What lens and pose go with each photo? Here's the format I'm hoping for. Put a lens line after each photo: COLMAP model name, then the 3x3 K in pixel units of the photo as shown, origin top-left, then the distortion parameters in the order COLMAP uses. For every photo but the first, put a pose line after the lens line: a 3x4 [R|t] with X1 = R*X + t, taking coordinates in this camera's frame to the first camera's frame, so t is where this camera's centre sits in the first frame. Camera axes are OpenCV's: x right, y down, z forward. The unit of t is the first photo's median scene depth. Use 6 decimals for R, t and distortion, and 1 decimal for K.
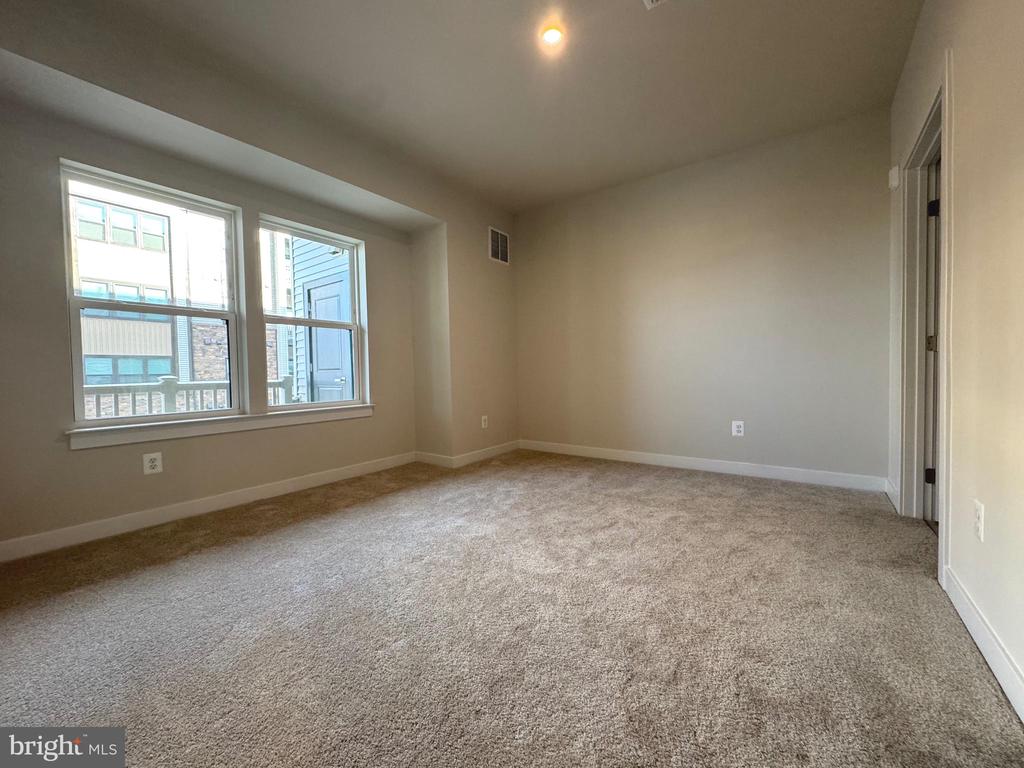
lens RADIAL K [[414.2, 0, 519.3], [0, 414.2, 378.4], [0, 0, 1]] dist [0.002202, 0.000024]
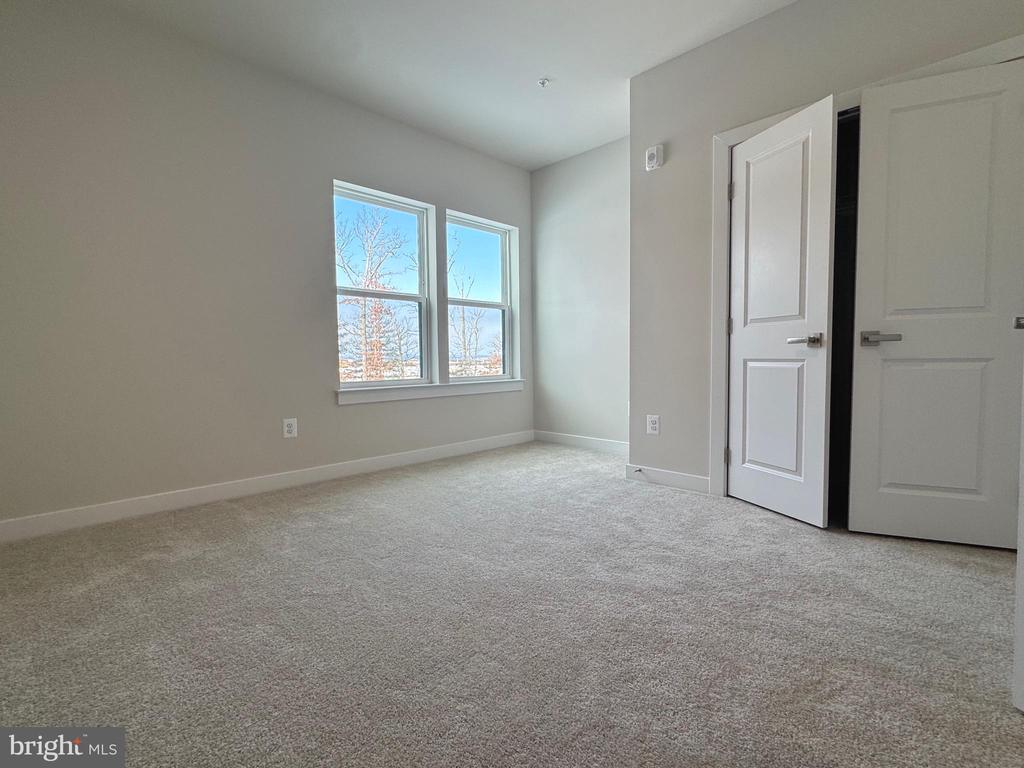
lens RADIAL K [[486.7, 0, 505.0], [0, 486.7, 381.5], [0, 0, 1]] dist [-0.004308, -0.000391]
pose [[0.986555, 0.032422, -0.160182, -0.198350], [-0.025082, 0.998550, 0.047634, 0.008553], [0.161494, -0.042976, 0.985937, -0.277599]]
